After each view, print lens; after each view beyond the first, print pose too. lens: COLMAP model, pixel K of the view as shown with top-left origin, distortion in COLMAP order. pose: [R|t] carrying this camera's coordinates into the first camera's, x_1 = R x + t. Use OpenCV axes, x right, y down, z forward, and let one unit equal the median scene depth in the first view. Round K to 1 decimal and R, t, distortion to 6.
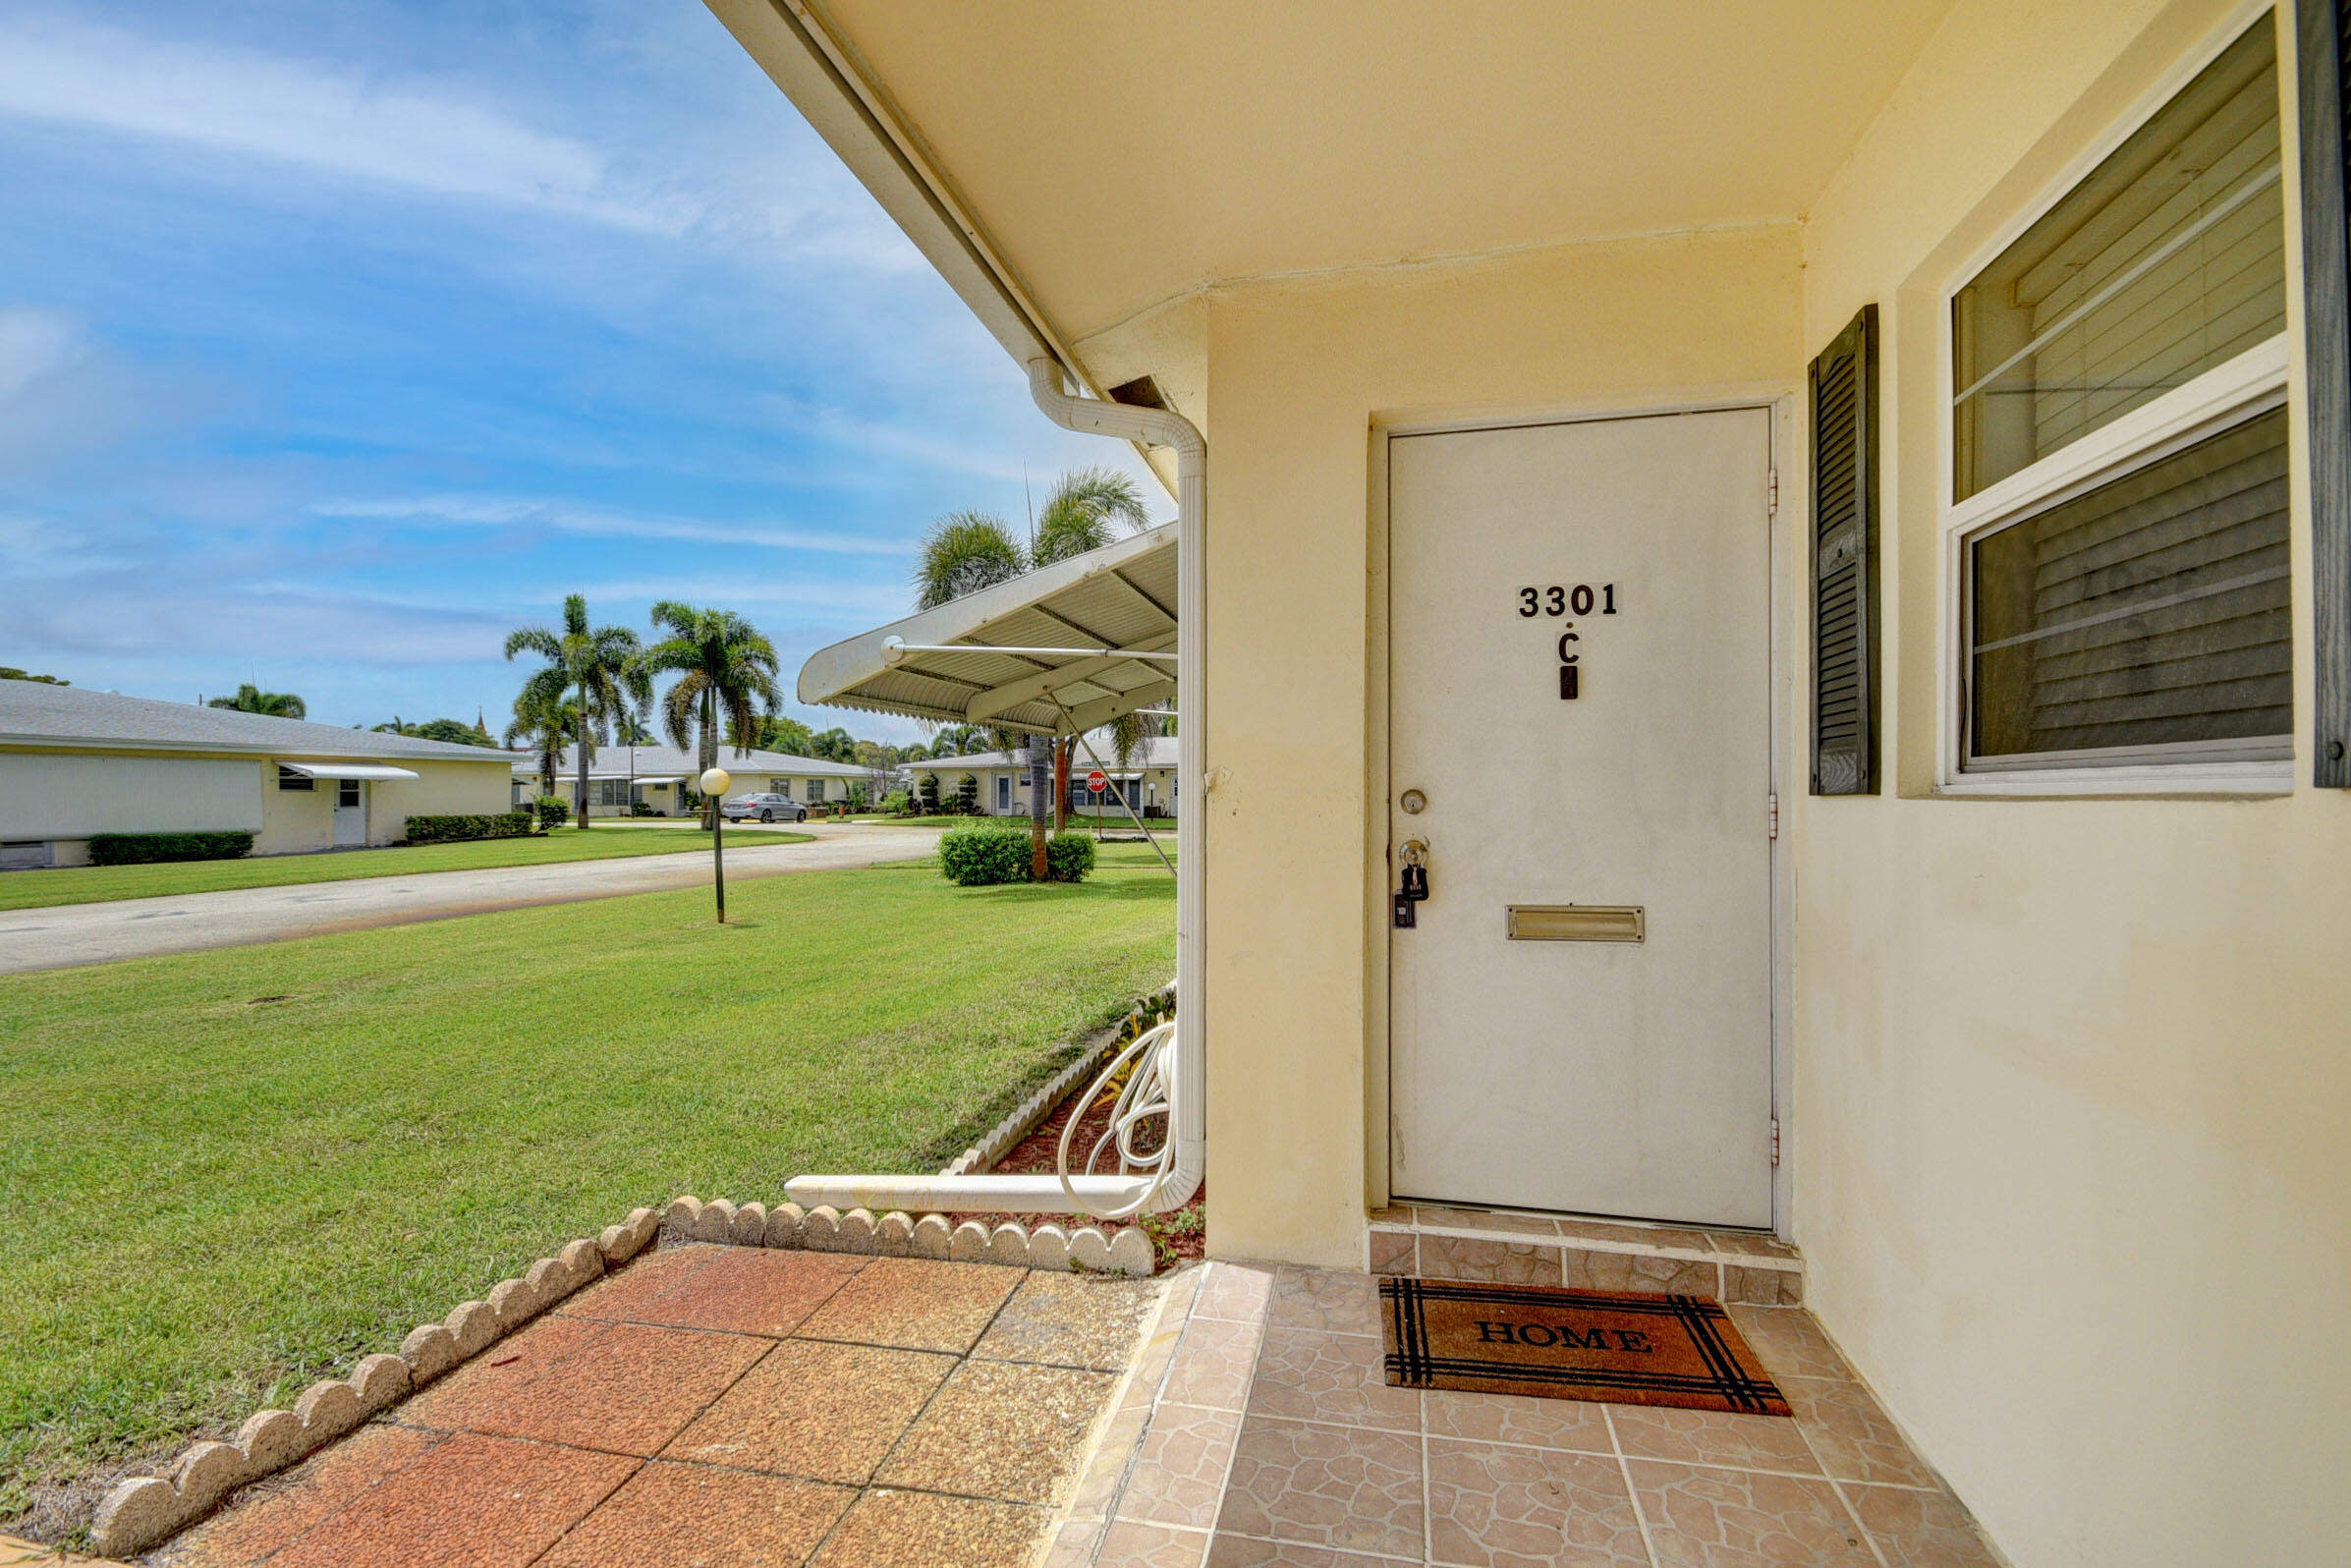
lens RADIAL K [[1037.5, 0, 1134.5], [0, 1037.5, 794.1], [0, 0, 1]] dist [0.016802, -0.018690]
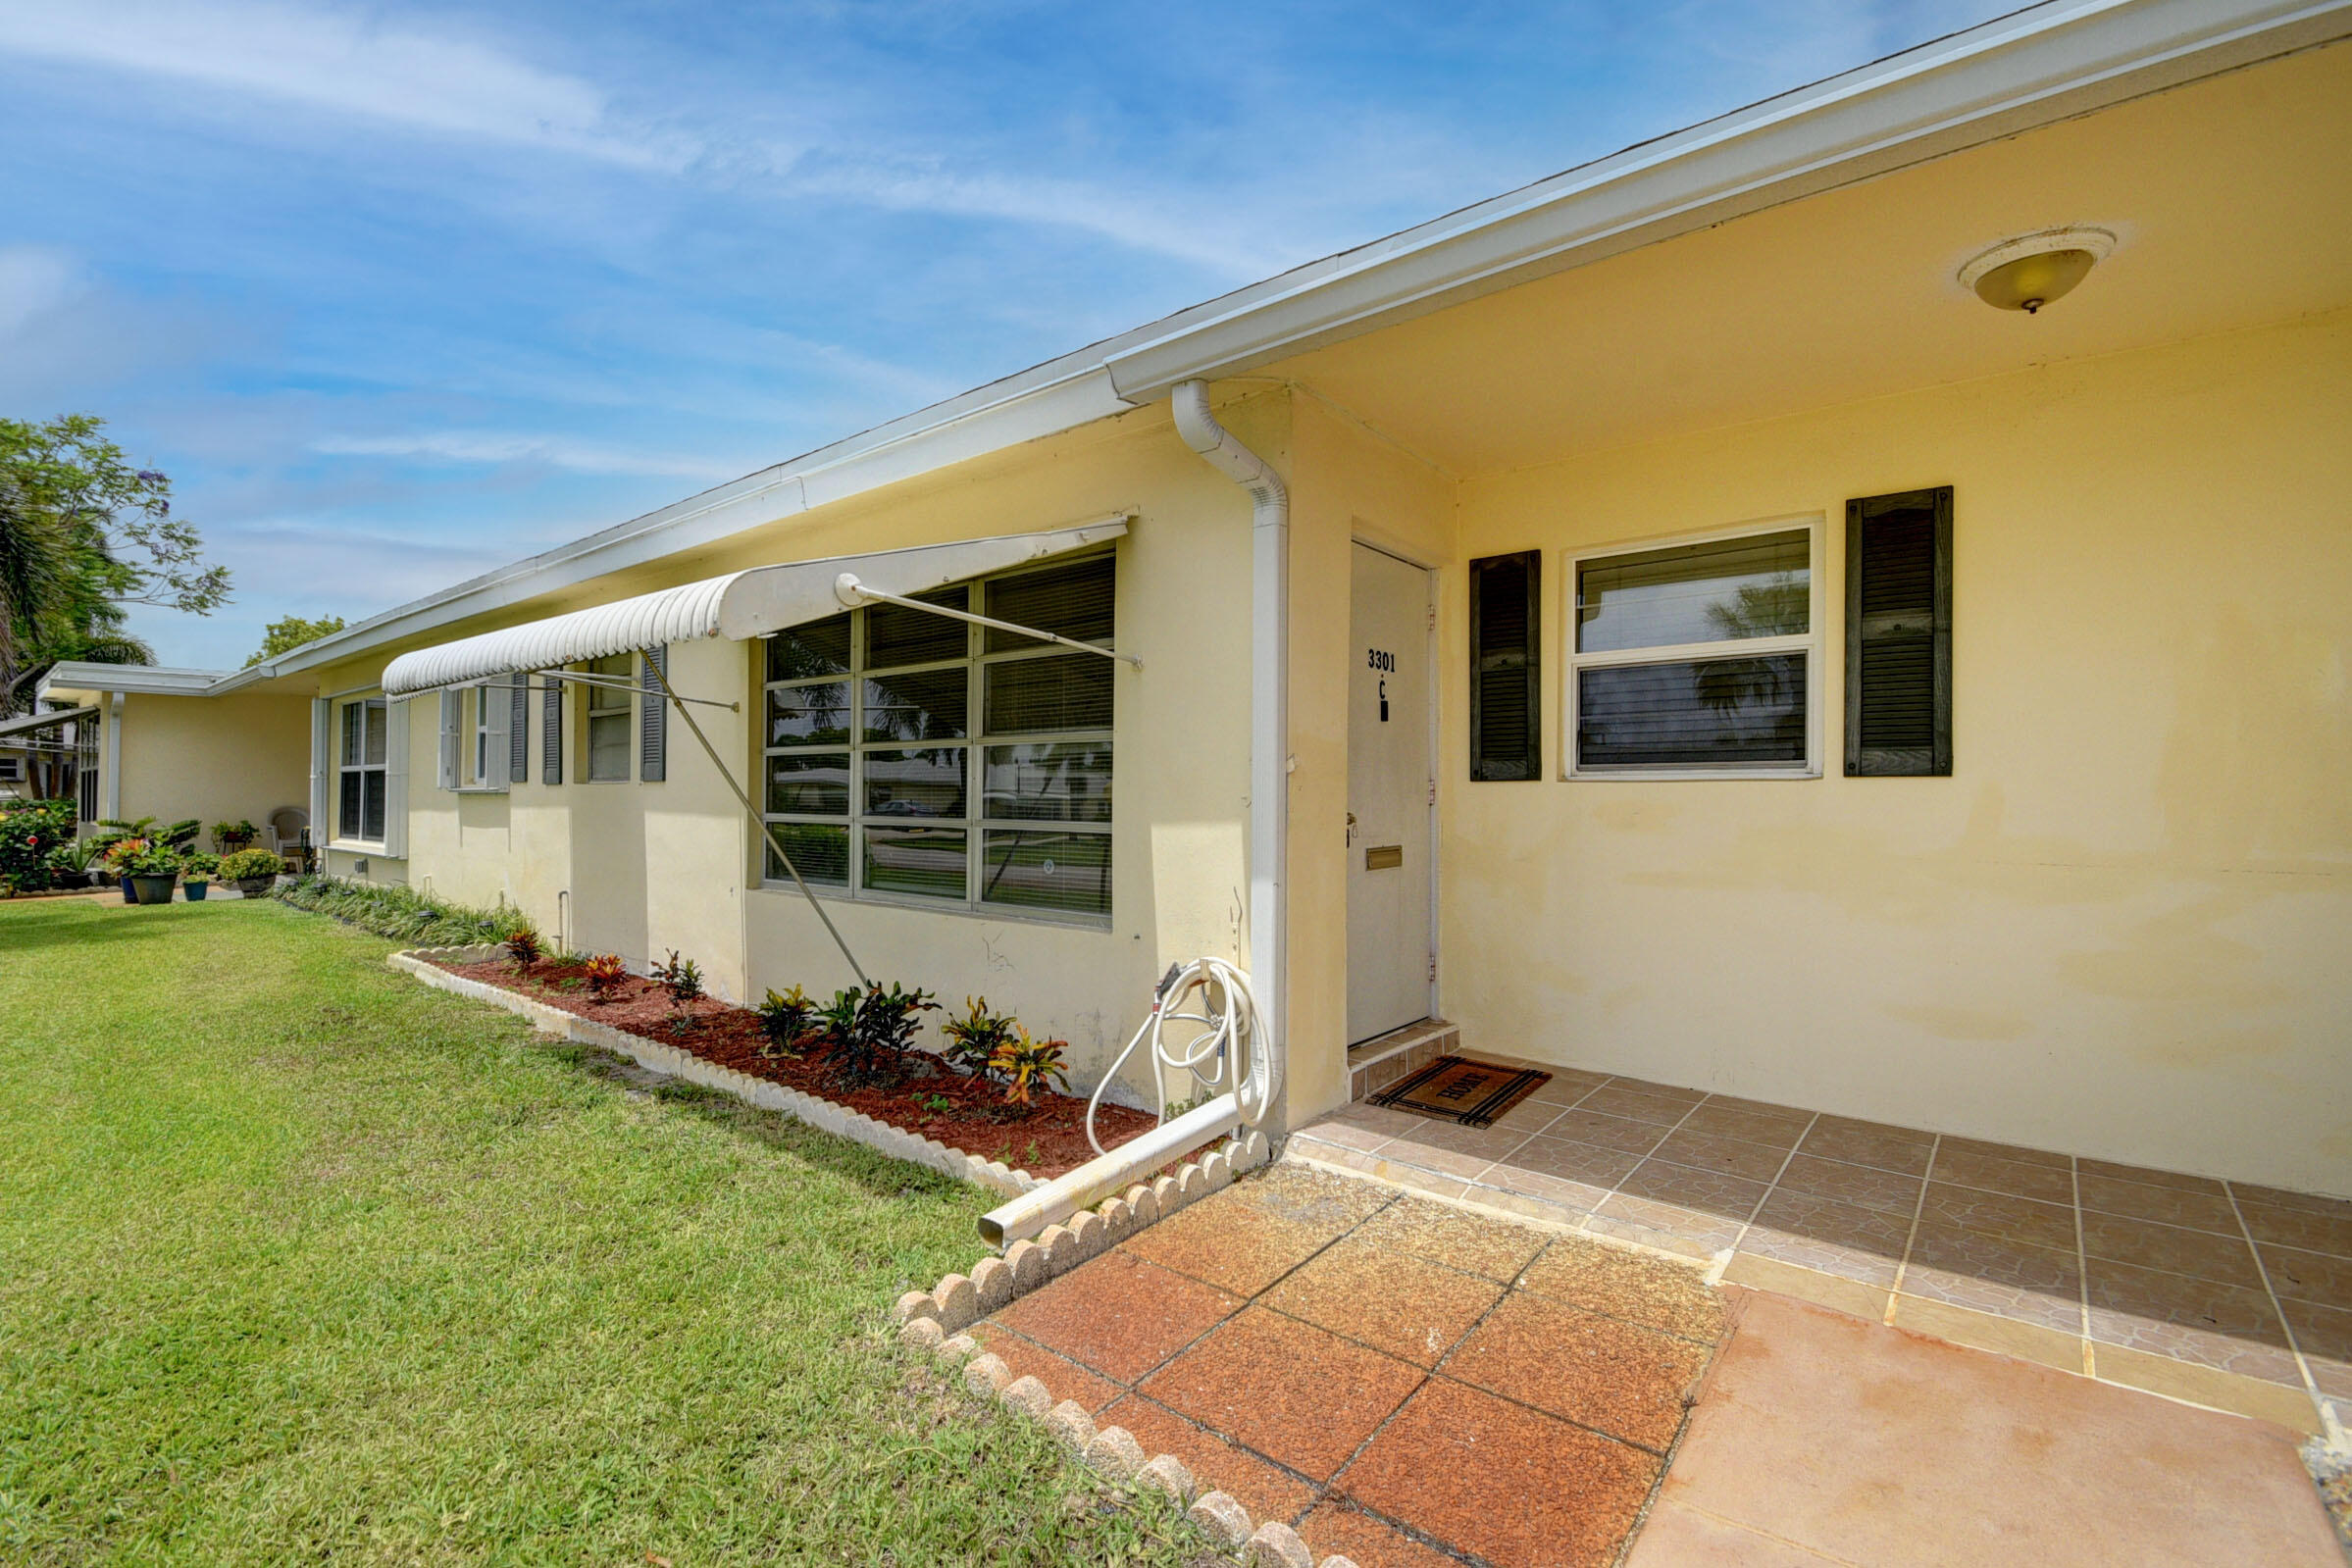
lens RADIAL K [[1037.9, 0, 1135.0], [0, 1037.9, 794.1], [0, 0, 1]] dist [0.016802, -0.018690]
pose [[0.447672, 0.005370, 0.894182, -1.322656], [-0.005163, 0.999981, -0.003421, 0.034621], [-0.894183, -0.003085, 0.447691, 0.666194]]
